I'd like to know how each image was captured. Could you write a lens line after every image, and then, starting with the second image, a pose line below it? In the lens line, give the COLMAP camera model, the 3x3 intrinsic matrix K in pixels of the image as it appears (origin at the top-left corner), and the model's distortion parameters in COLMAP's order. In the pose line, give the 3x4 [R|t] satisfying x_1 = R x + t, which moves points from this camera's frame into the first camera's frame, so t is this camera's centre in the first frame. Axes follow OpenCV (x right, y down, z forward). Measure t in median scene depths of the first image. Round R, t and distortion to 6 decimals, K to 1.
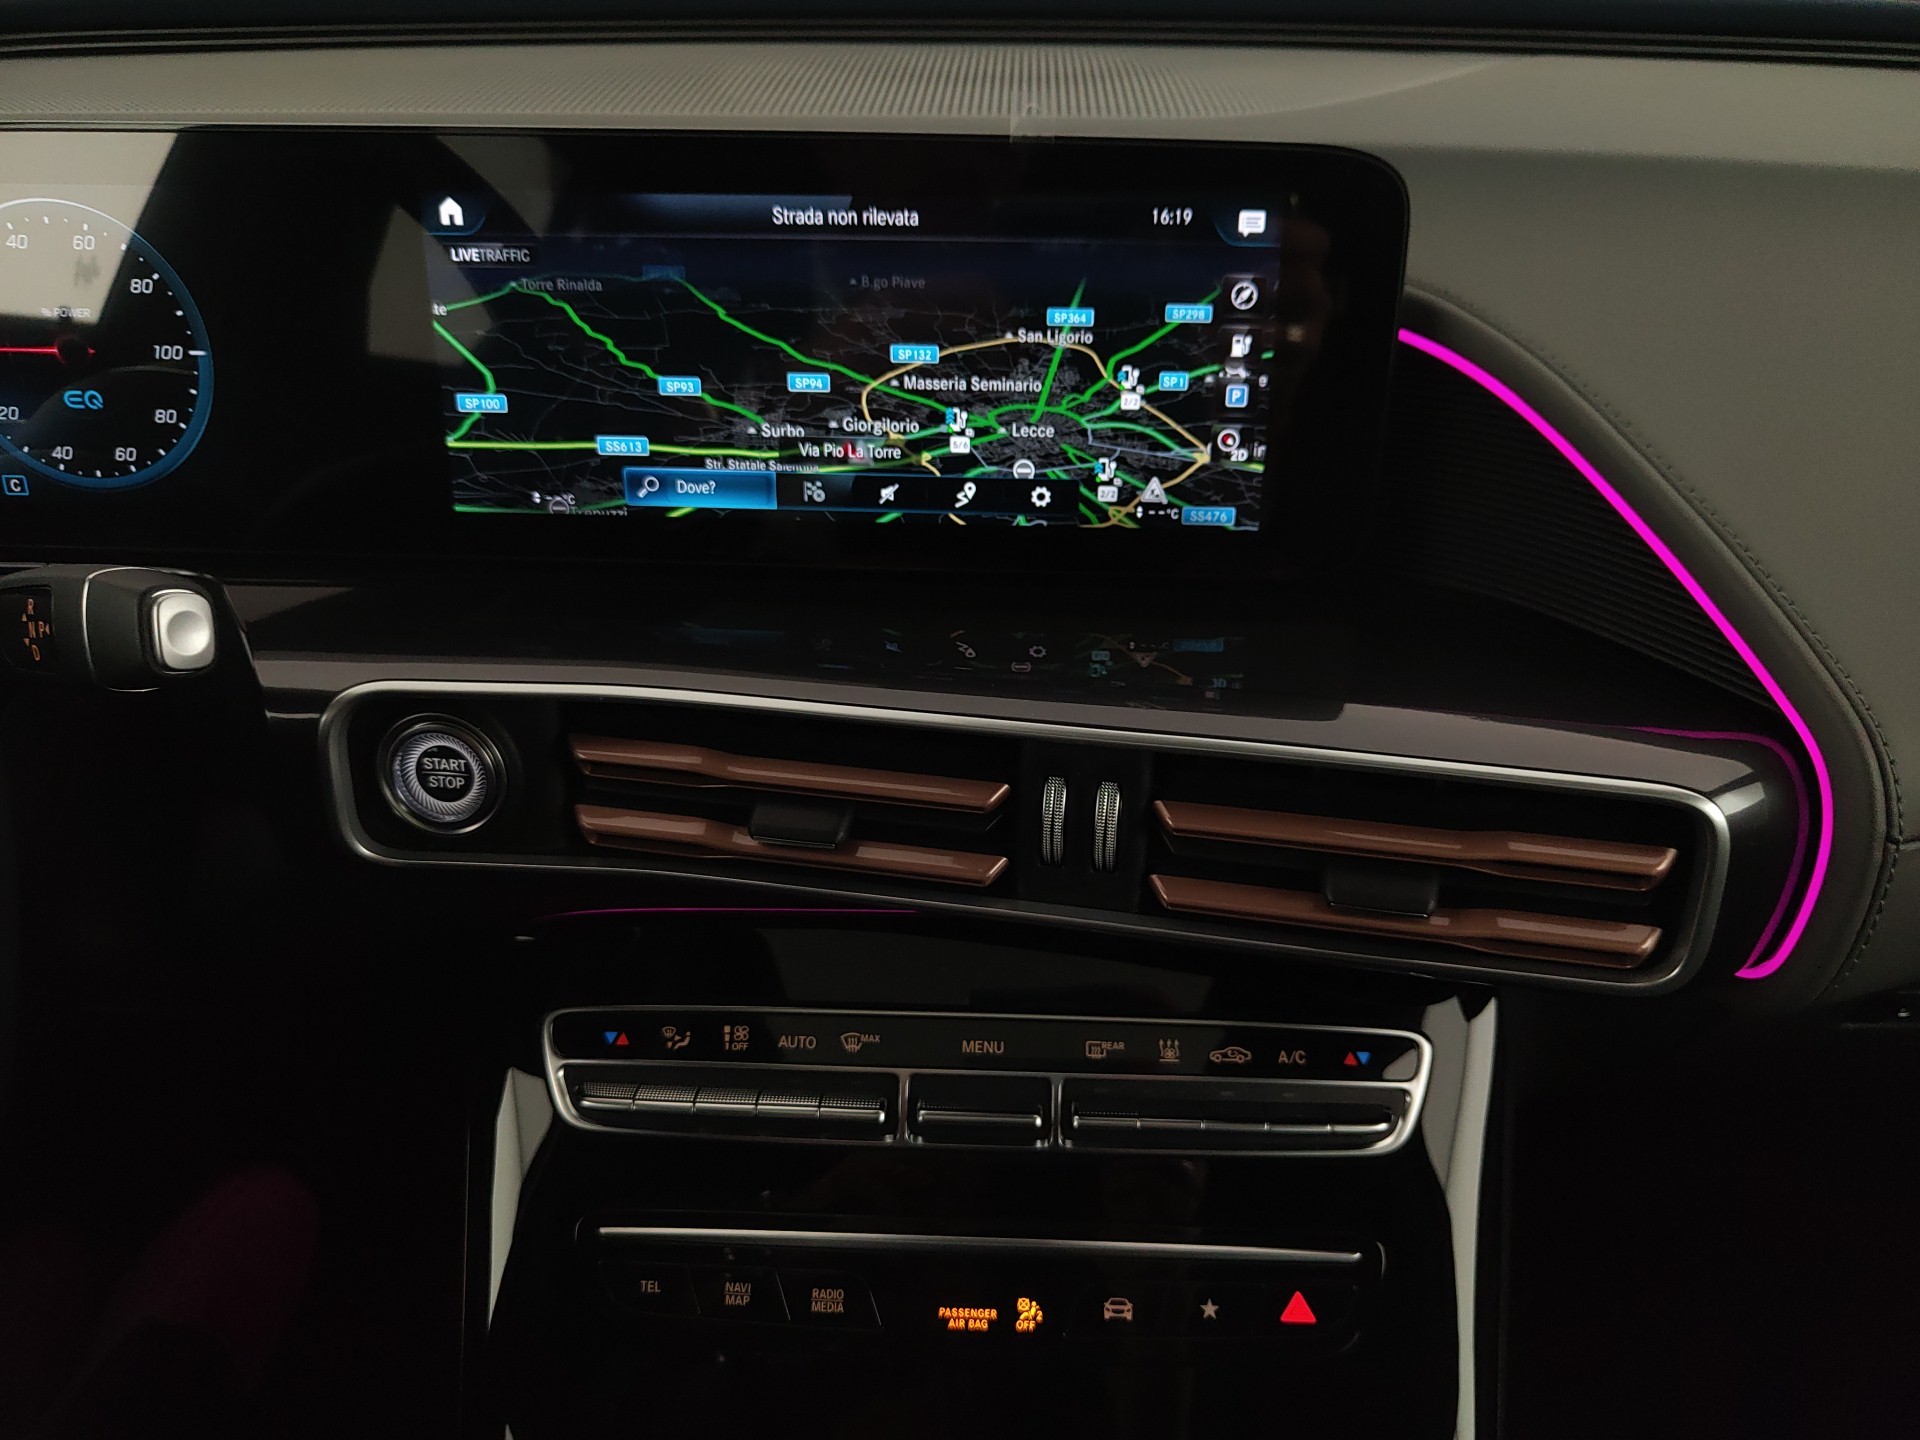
lens RADIAL K [[1391.1, 0, 973.4], [0, 1391.1, 729.2], [0, 0, 1]] dist [0.004128, -0.014863]
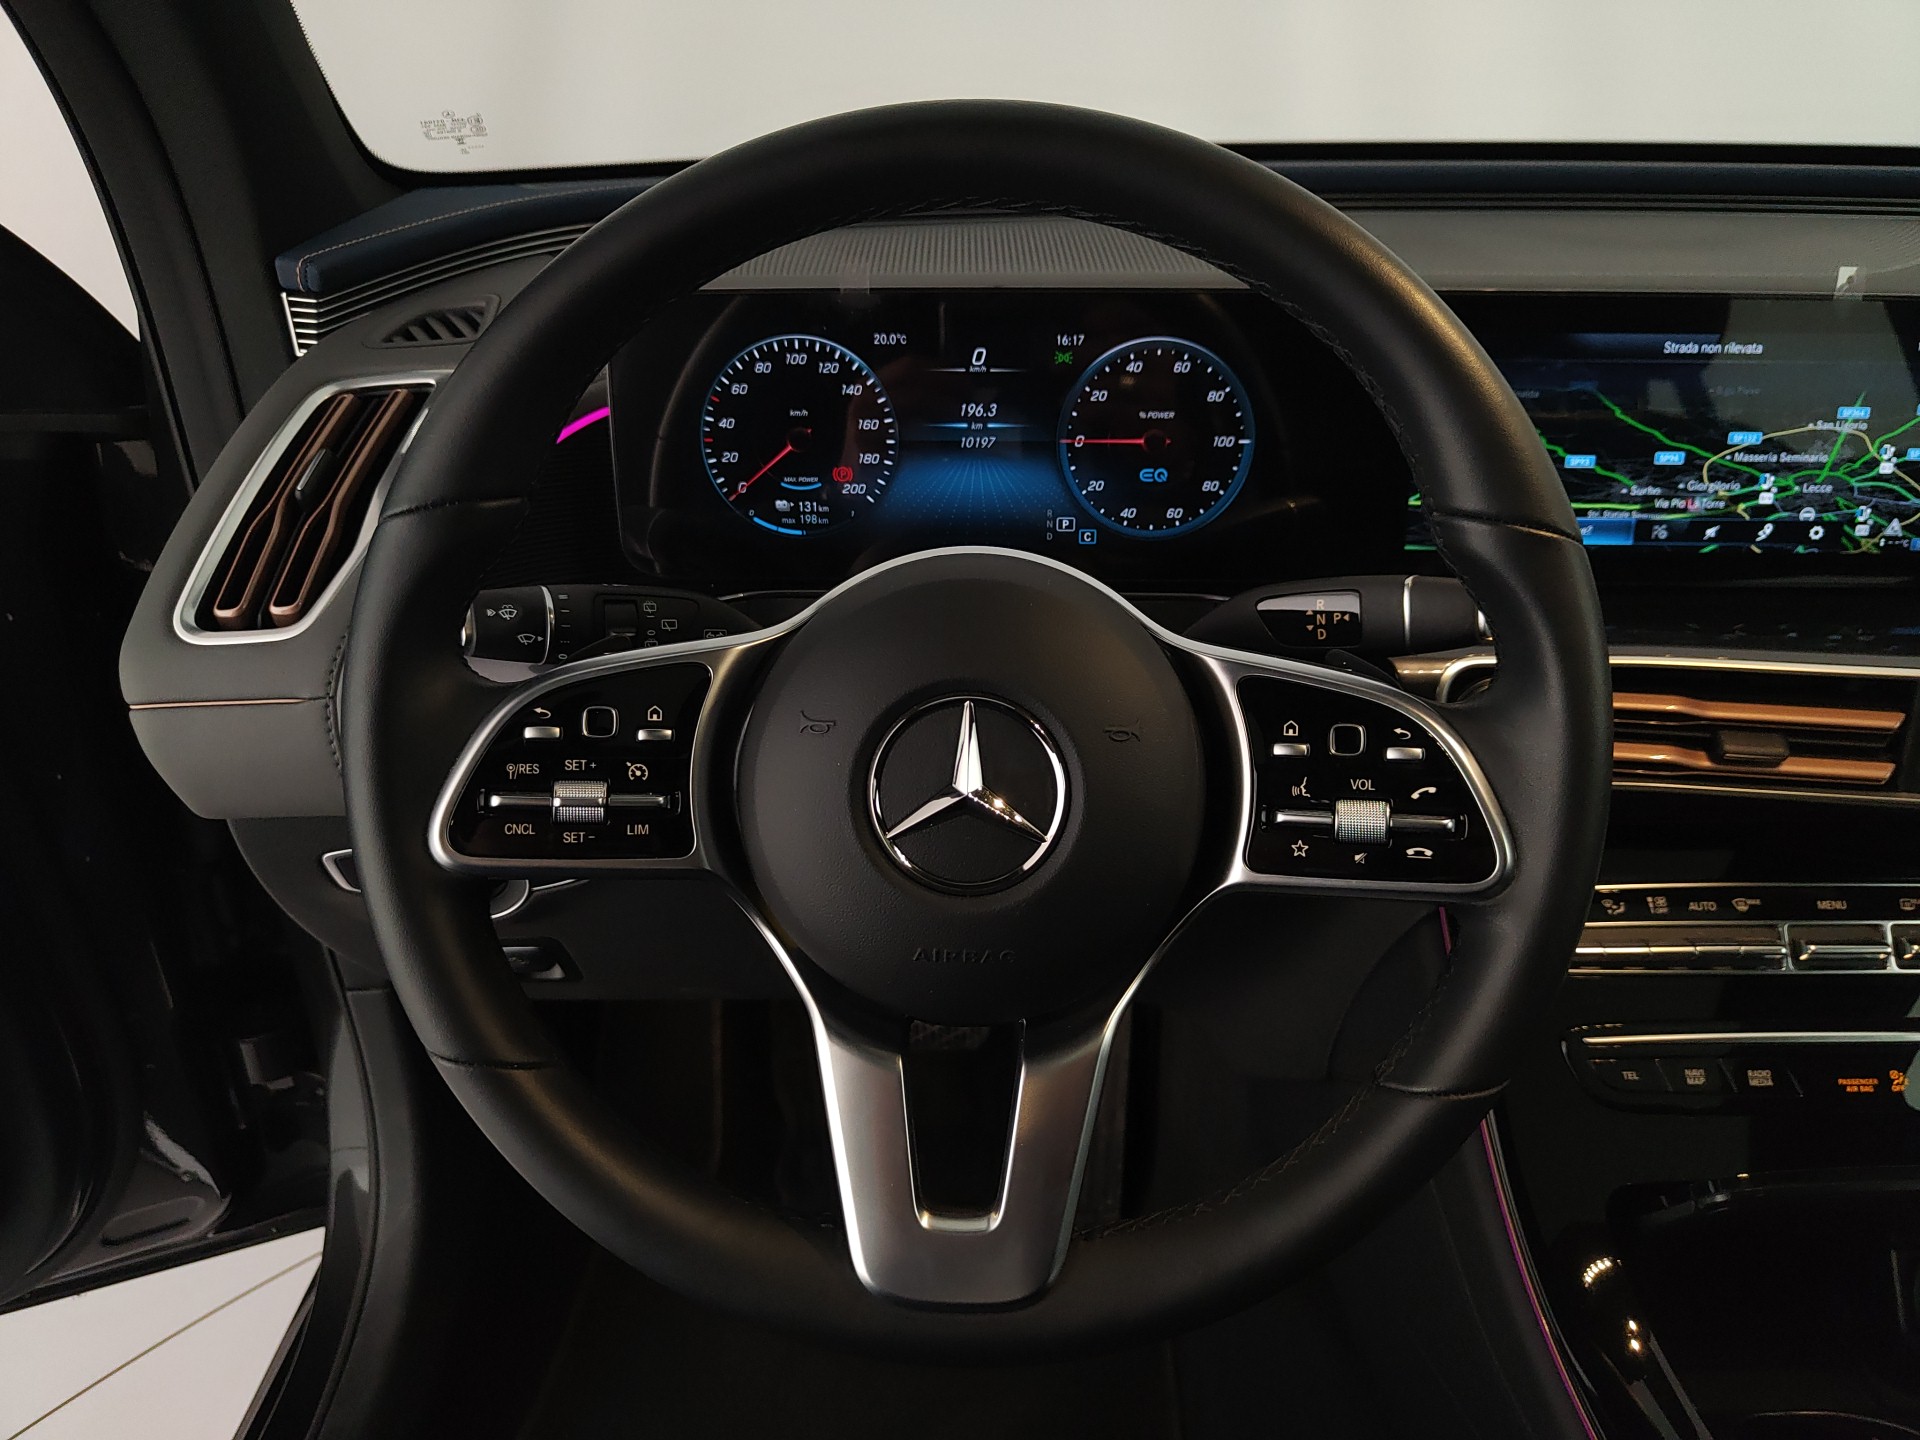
lens RADIAL K [[1391.1, 0, 961.3], [0, 1391.1, 720.7], [0, 0, 1]] dist [0.004128, -0.014863]
pose [[0.998478, -0.021142, 0.050945, -0.966970], [0.024533, 0.997460, -0.066871, 0.110101], [-0.049402, 0.068019, 0.996460, -0.416738]]
